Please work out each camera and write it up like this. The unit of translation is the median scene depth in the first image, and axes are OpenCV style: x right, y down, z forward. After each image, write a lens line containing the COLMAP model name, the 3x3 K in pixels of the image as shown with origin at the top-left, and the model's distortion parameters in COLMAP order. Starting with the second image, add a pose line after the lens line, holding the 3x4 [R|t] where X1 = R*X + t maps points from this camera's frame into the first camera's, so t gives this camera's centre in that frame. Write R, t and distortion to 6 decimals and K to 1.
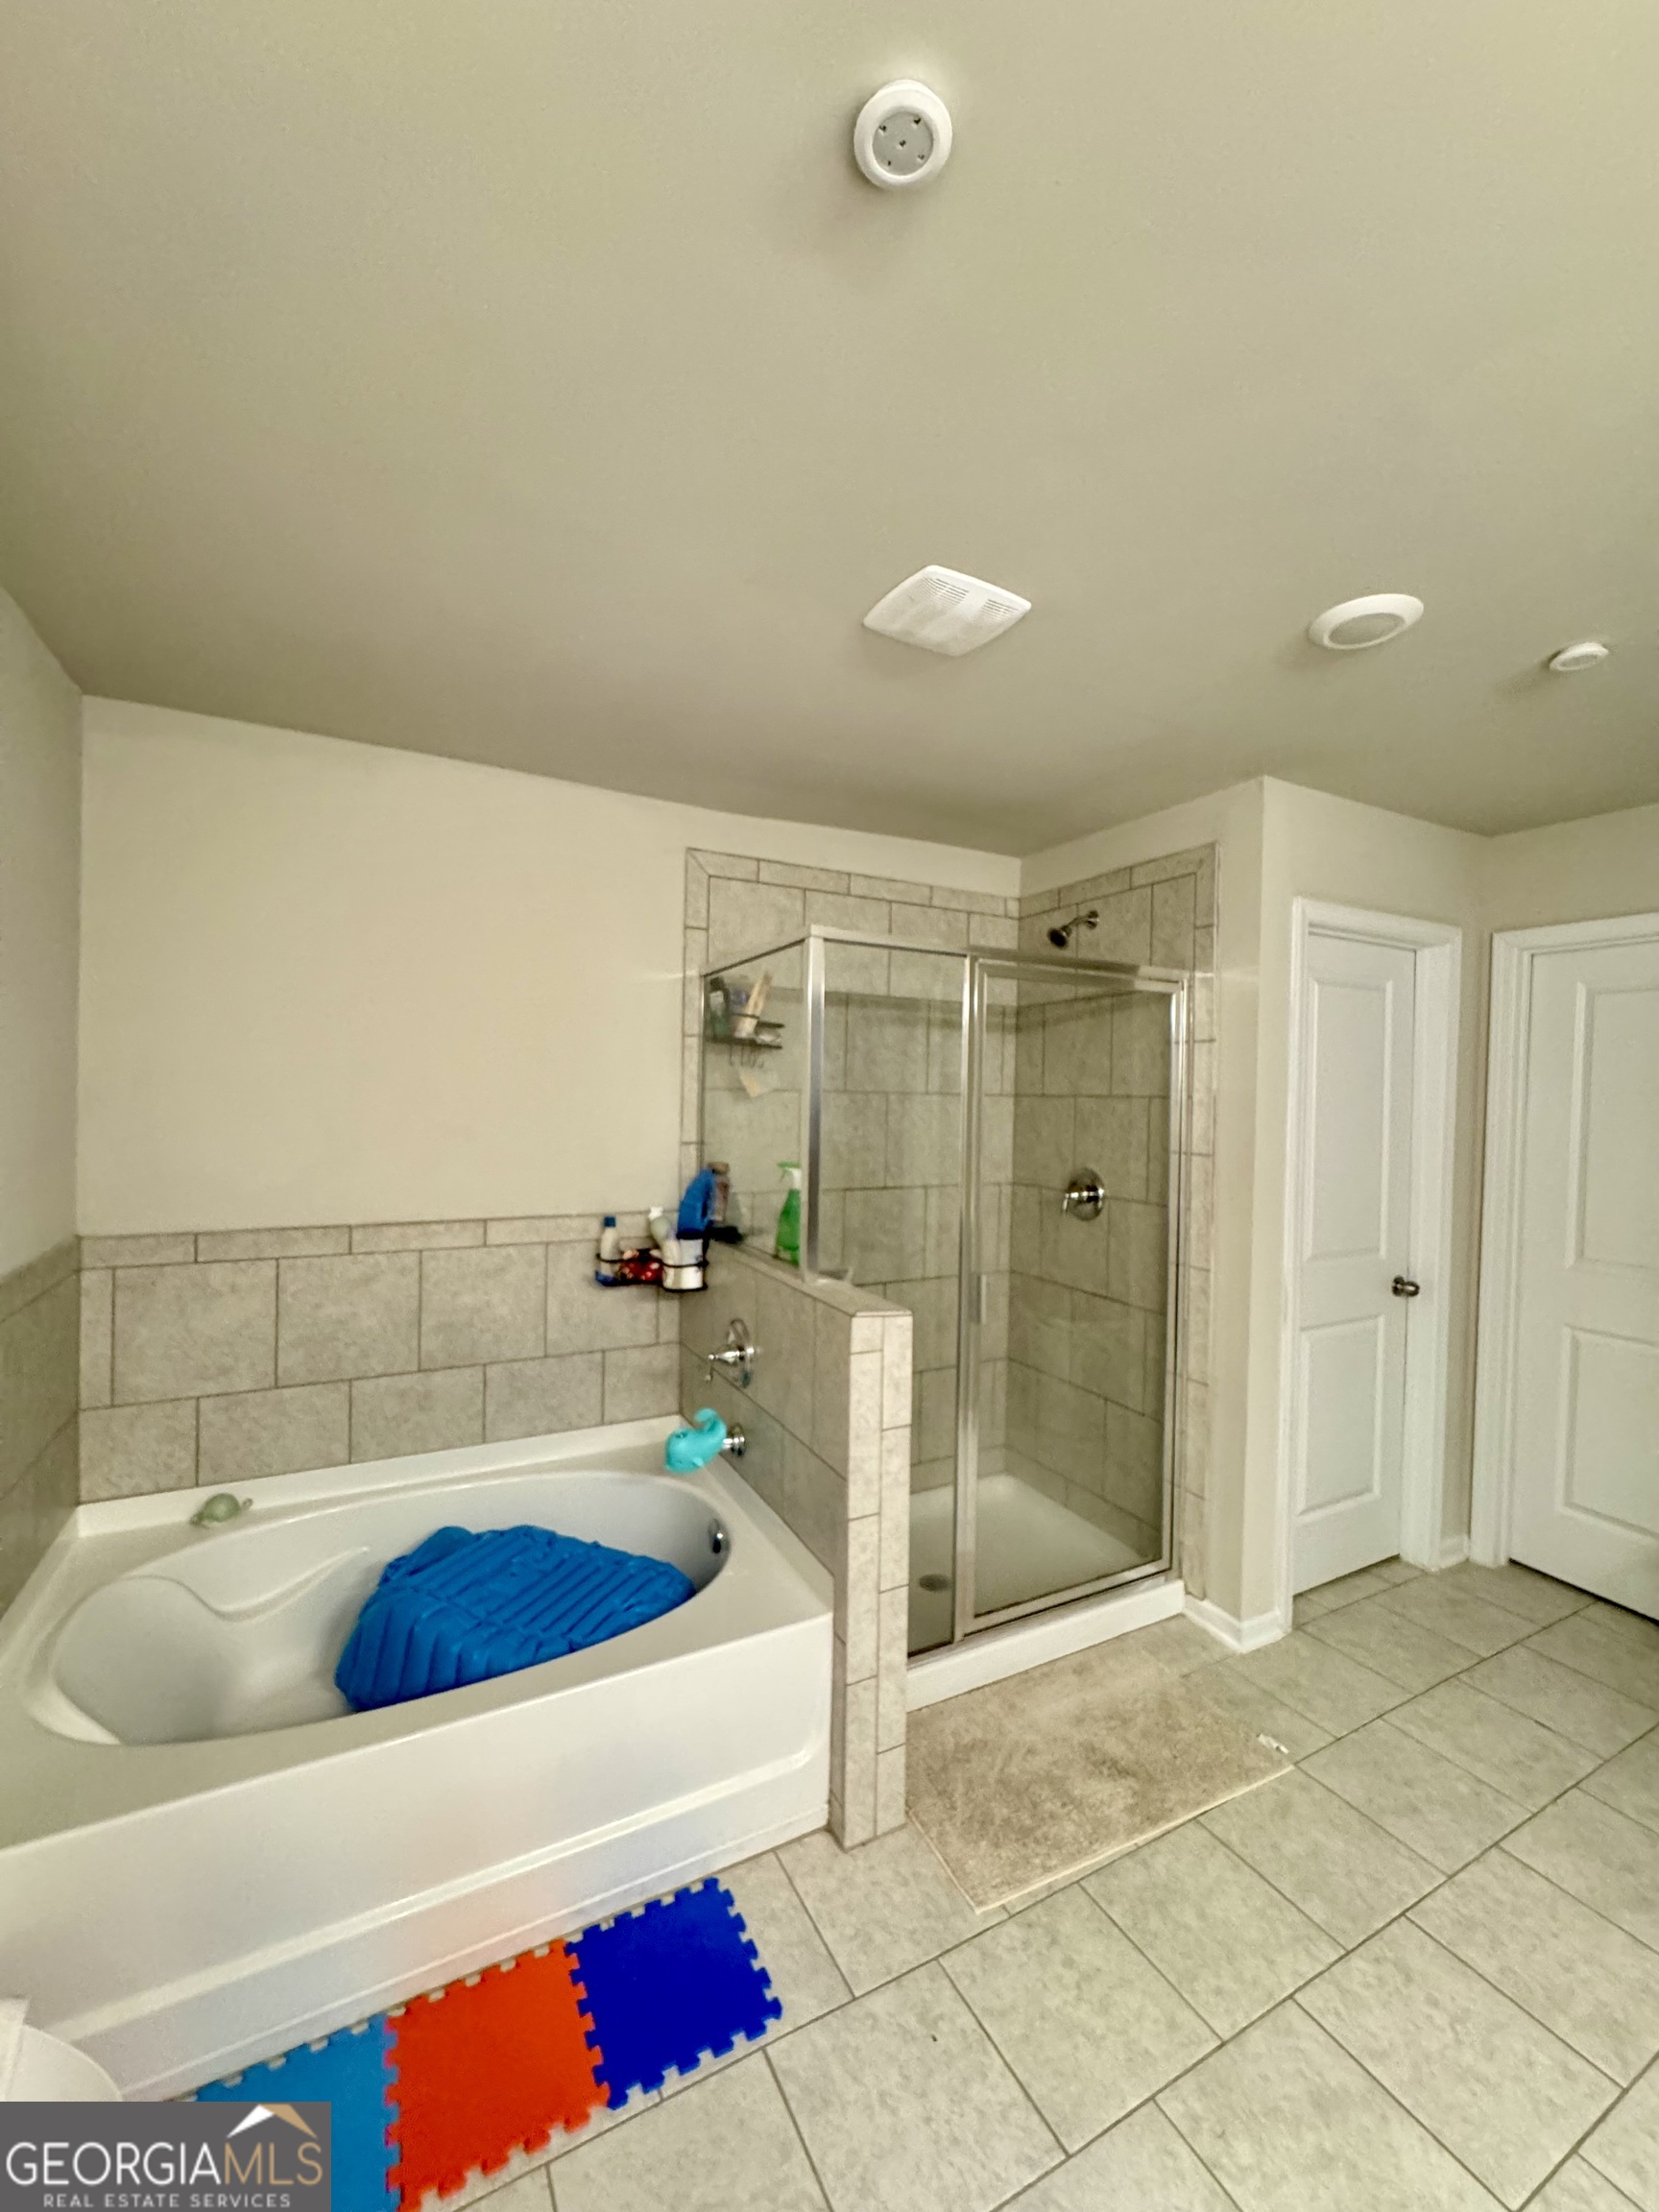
lens RADIAL K [[888.5, 0, 829.5], [0, 888.5, 1106.0], [0, 0, 1]] dist [-0.003888, -0.000427]
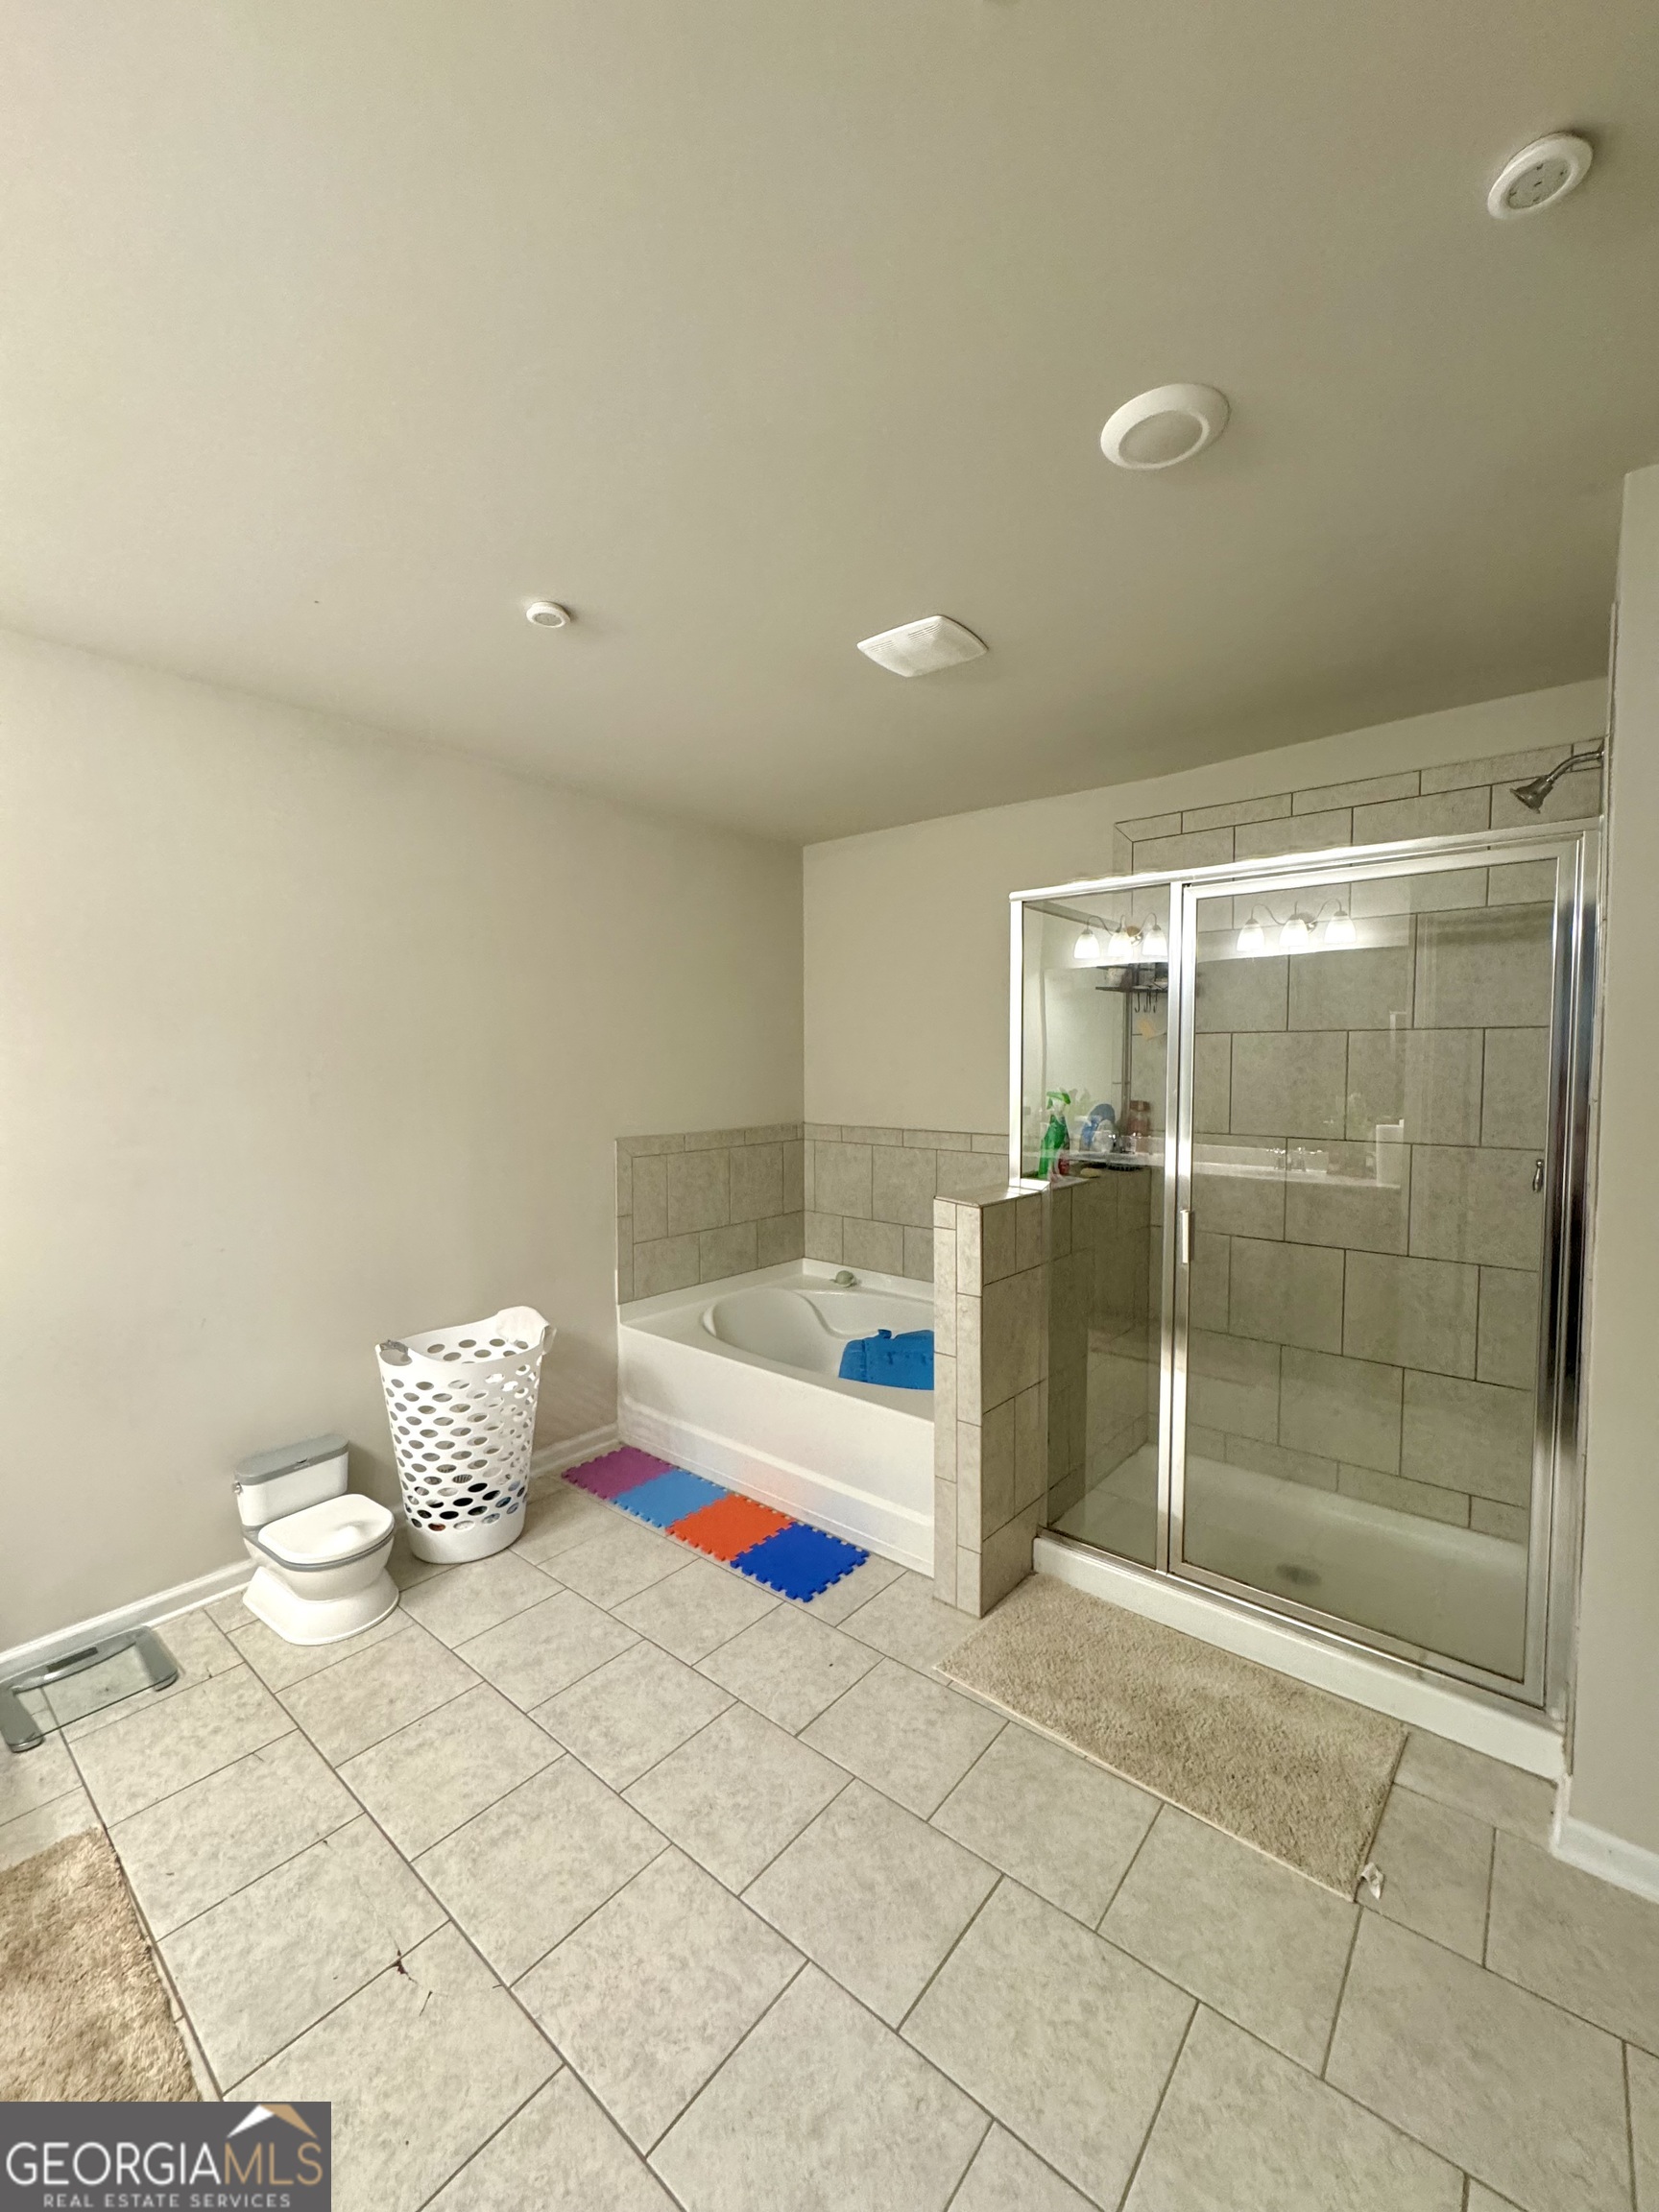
lens RADIAL K [[883.3, 0, 833.7], [0, 883.3, 1106.9], [0, 0, 1]] dist [-0.001261, 0.000117]
pose [[0.380115, 0.027899, -0.924518, 0.999378], [-0.002852, 0.999576, 0.028992, 0.054384], [0.924935, -0.008384, 0.380033, 0.309258]]
